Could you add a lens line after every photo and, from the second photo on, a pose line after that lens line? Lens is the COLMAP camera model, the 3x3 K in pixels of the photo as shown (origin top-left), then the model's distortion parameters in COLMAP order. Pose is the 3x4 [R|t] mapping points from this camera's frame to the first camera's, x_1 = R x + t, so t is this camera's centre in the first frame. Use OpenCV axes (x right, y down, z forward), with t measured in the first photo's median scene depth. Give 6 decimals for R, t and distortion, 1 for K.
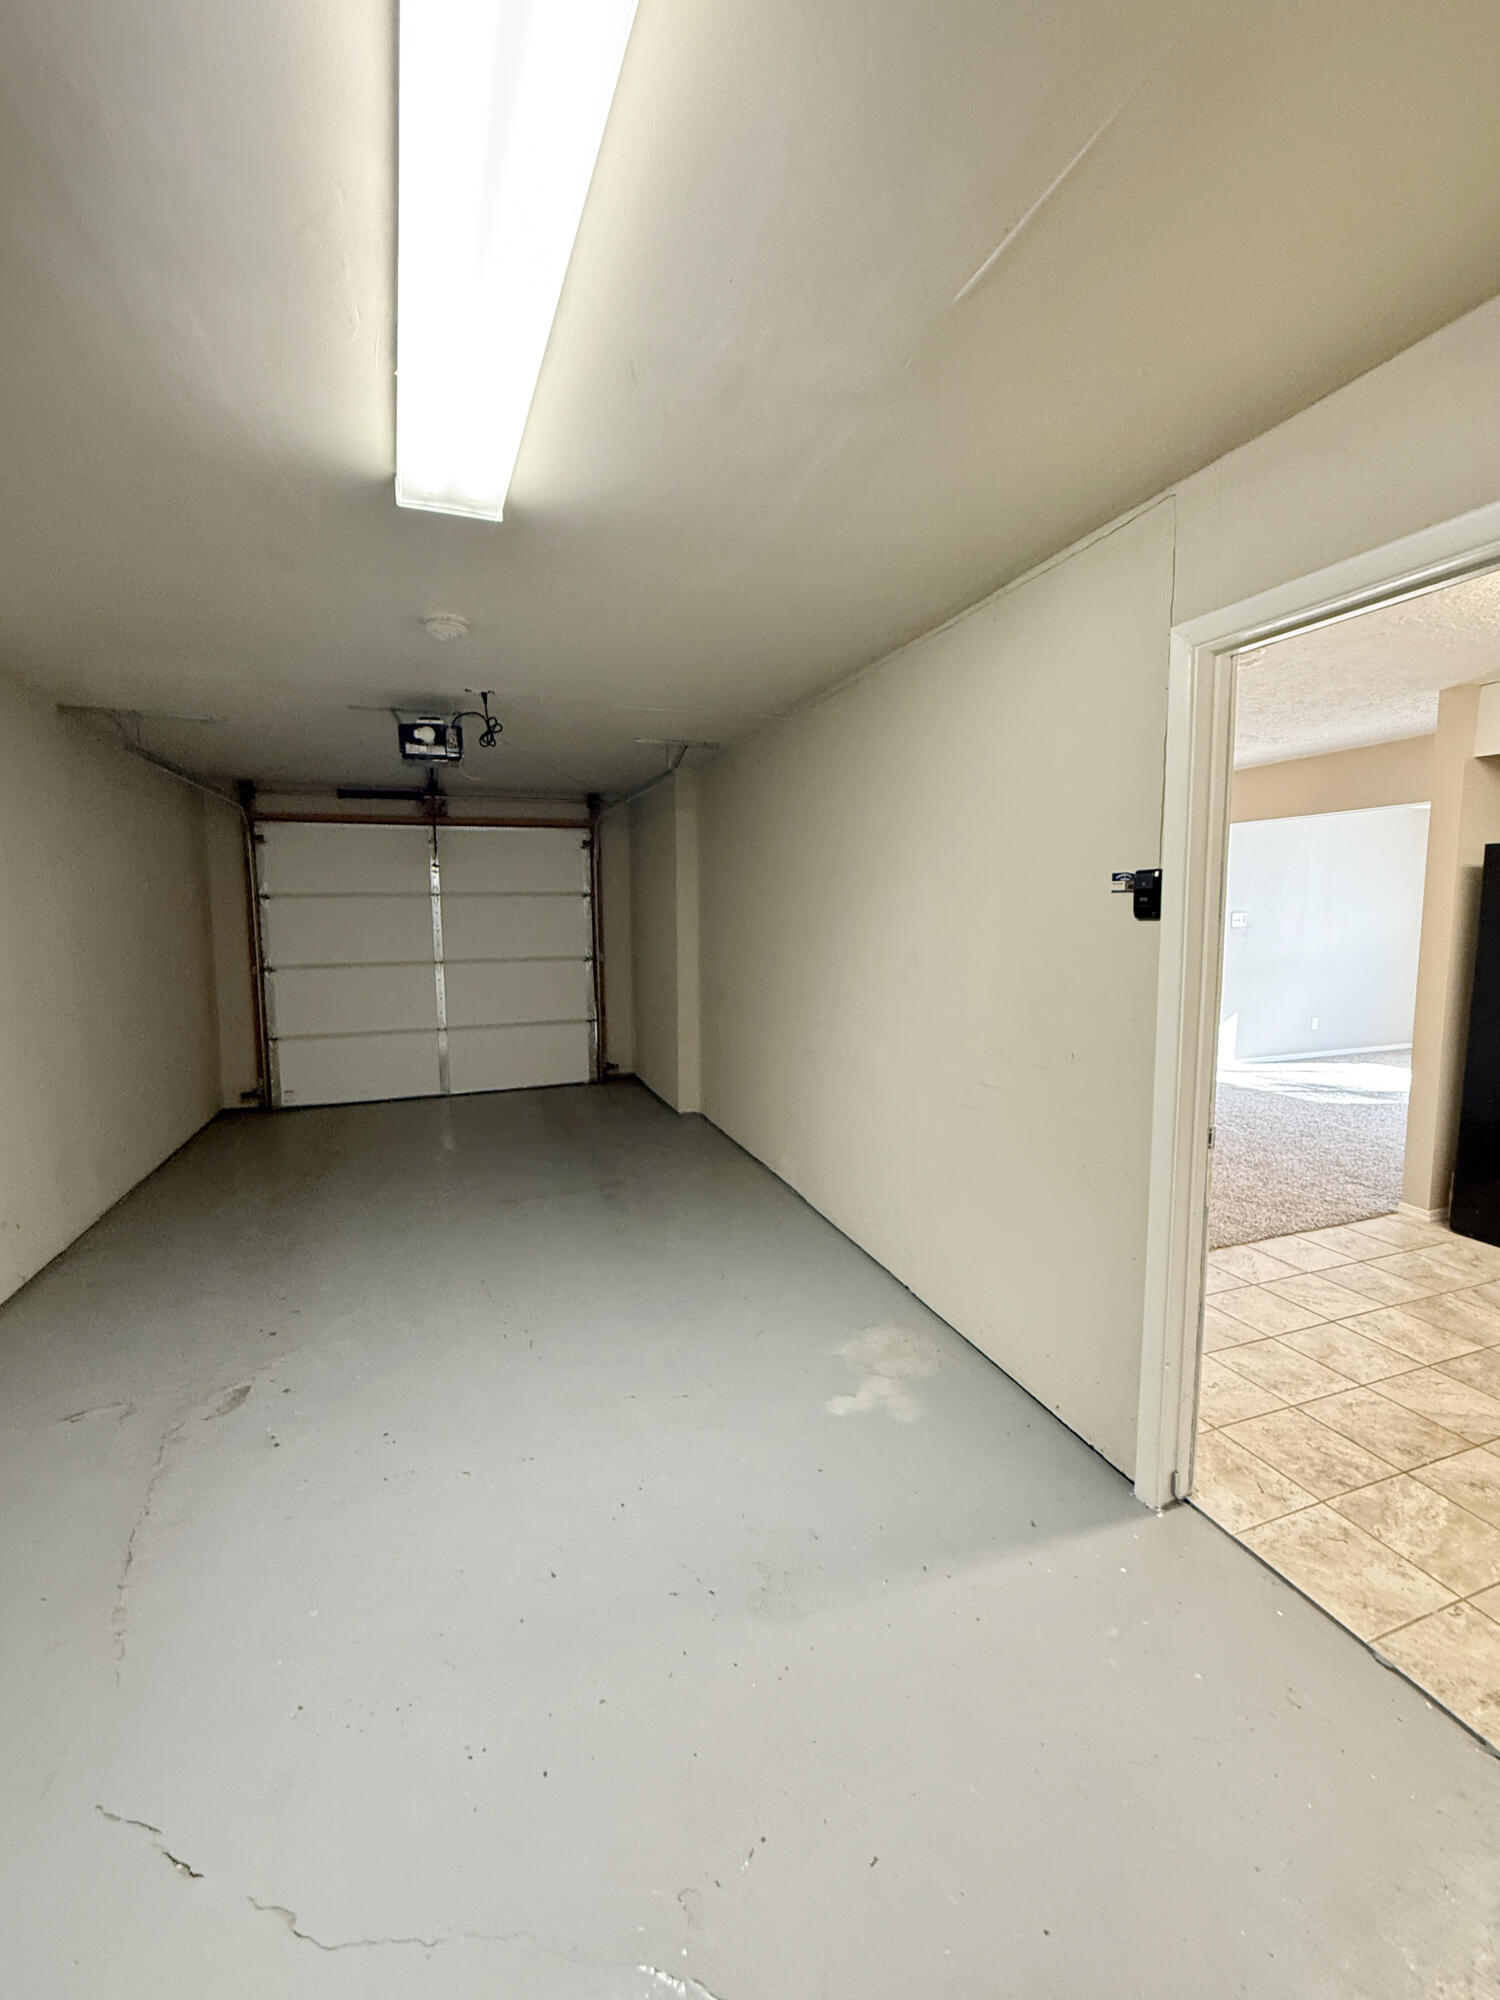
lens RADIAL K [[810.6, 0, 749.8], [0, 810.6, 987.6], [0, 0, 1]] dist [-0.000411, -0.000039]
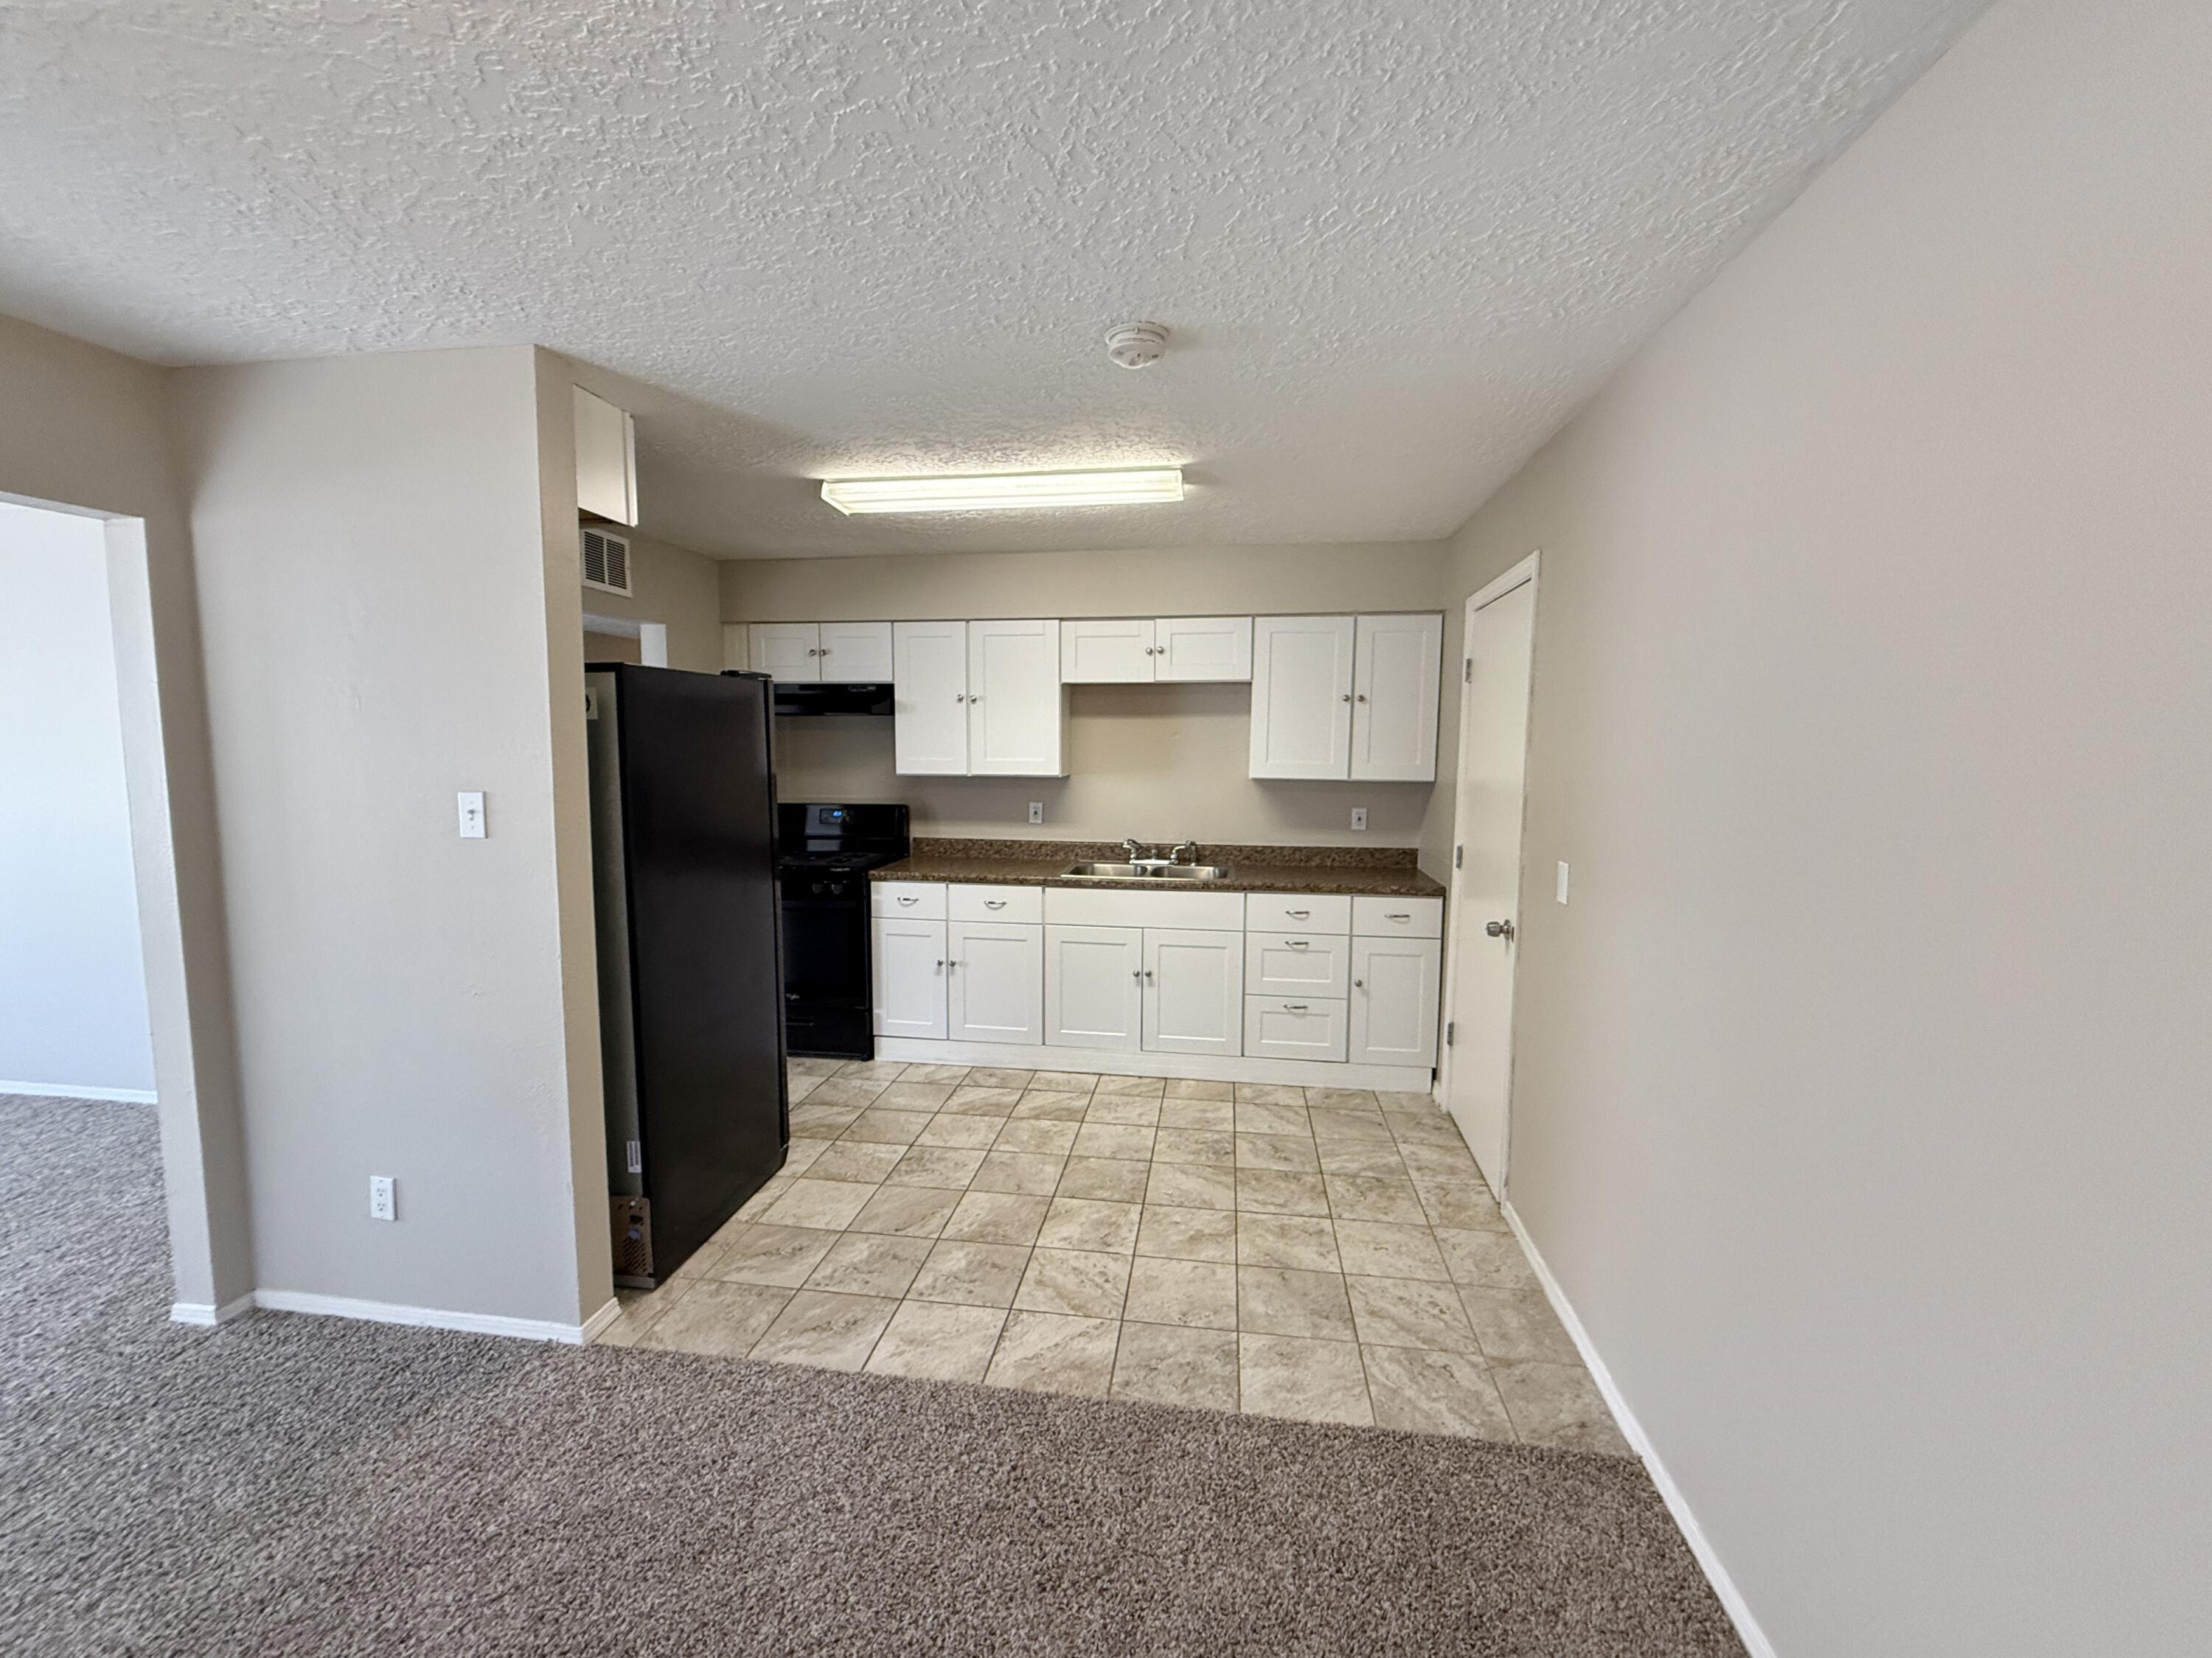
lens RADIAL K [[896.4, 0, 1094.5], [0, 896.4, 828.3], [0, 0, 1]] dist [-0.000411, -0.000039]
pose [[-0.881568, -0.039310, 0.470417, 0.358077], [0.050886, 0.982807, 0.177487, -0.196981], [-0.469306, 0.180405, -0.864411, 1.842338]]
